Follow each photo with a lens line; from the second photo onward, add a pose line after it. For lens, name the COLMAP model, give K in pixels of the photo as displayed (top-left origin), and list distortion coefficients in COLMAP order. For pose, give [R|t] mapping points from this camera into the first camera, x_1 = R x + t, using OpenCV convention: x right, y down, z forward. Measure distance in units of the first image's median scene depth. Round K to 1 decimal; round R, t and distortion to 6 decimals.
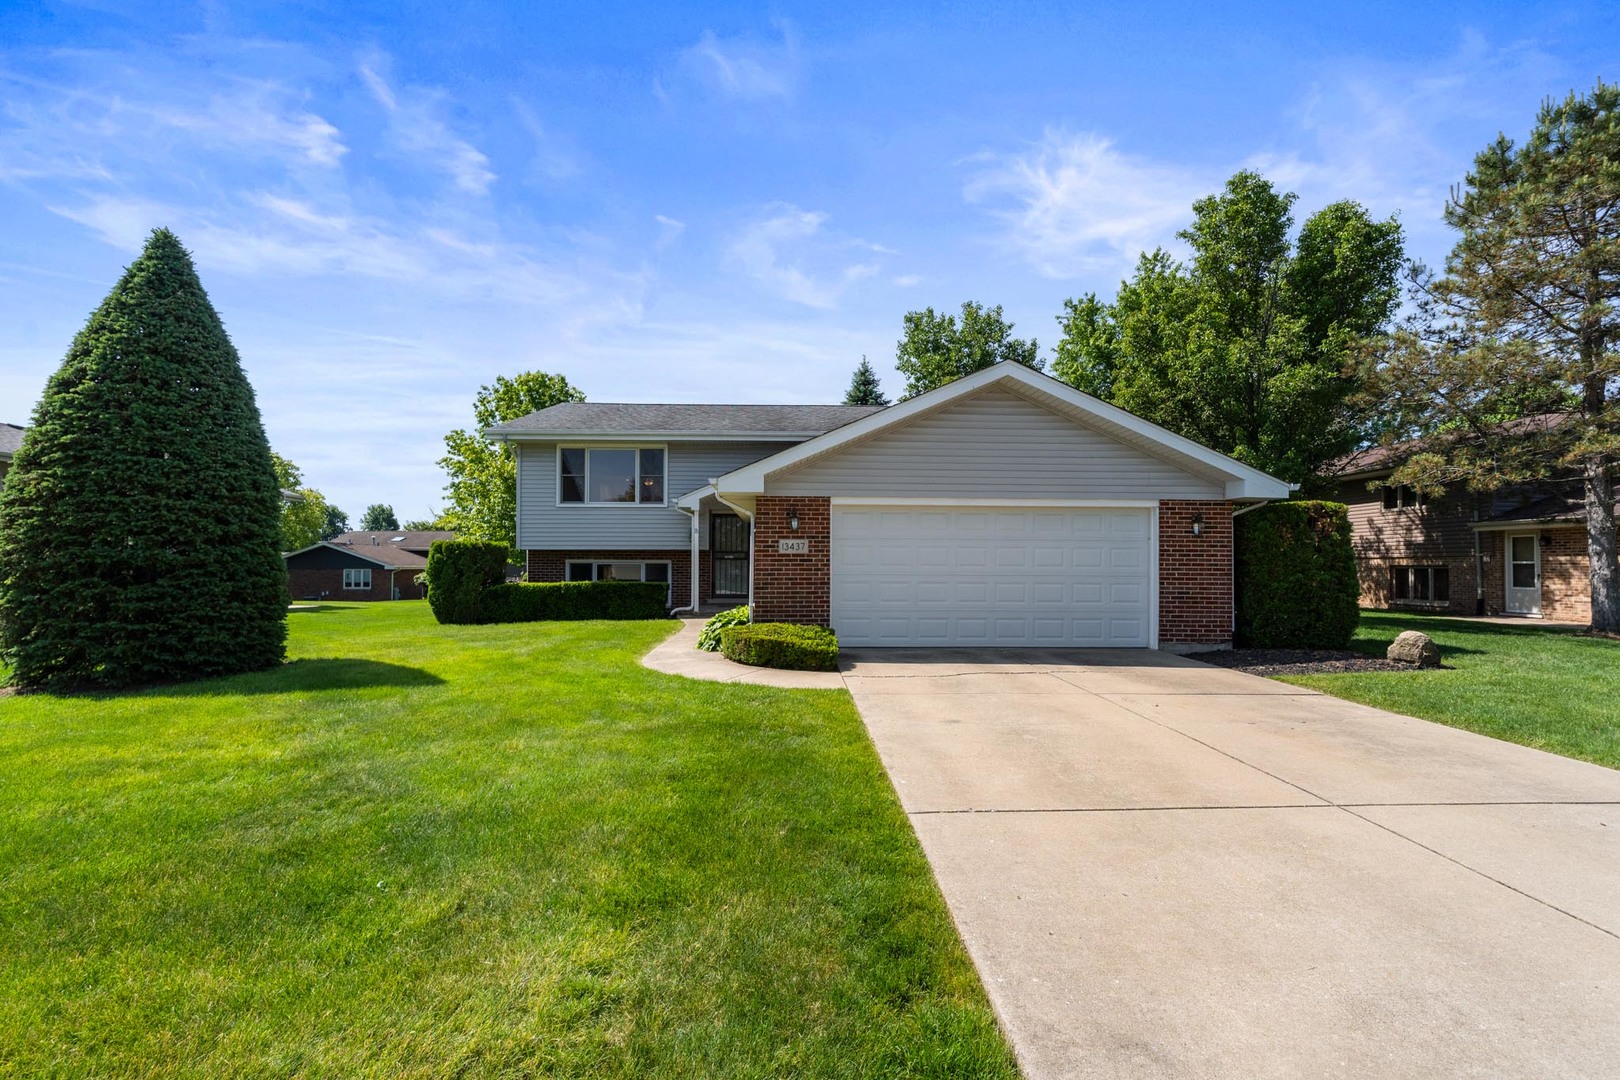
lens RADIAL K [[691.9, 0, 810.0], [0, 691.9, 540.0], [0, 0, 1]] dist [-0.011457, 0.000866]
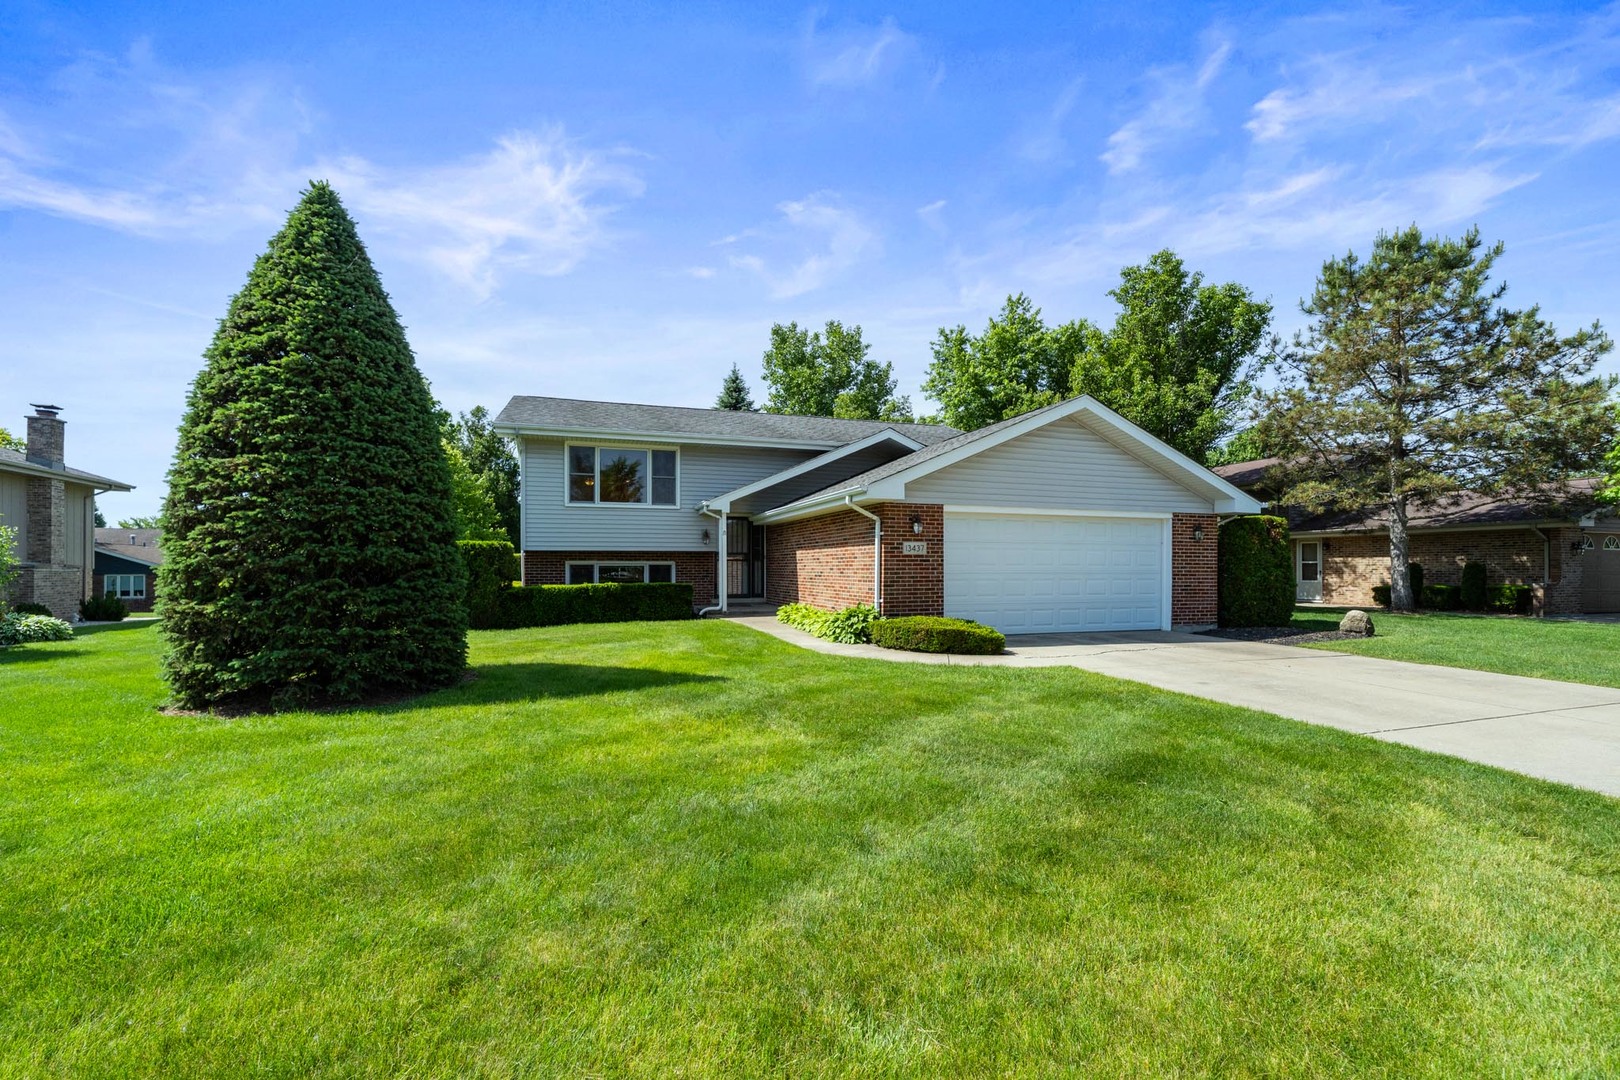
lens RADIAL K [[681.7, 0, 805.4], [0, 681.7, 548.7], [0, 0, 1]] dist [-0.009419, -0.000062]
pose [[0.959895, 0.004401, 0.280324, -0.426615], [-0.006601, 0.999954, 0.006904, 0.003490], [-0.280281, -0.008478, 0.959881, -0.006693]]
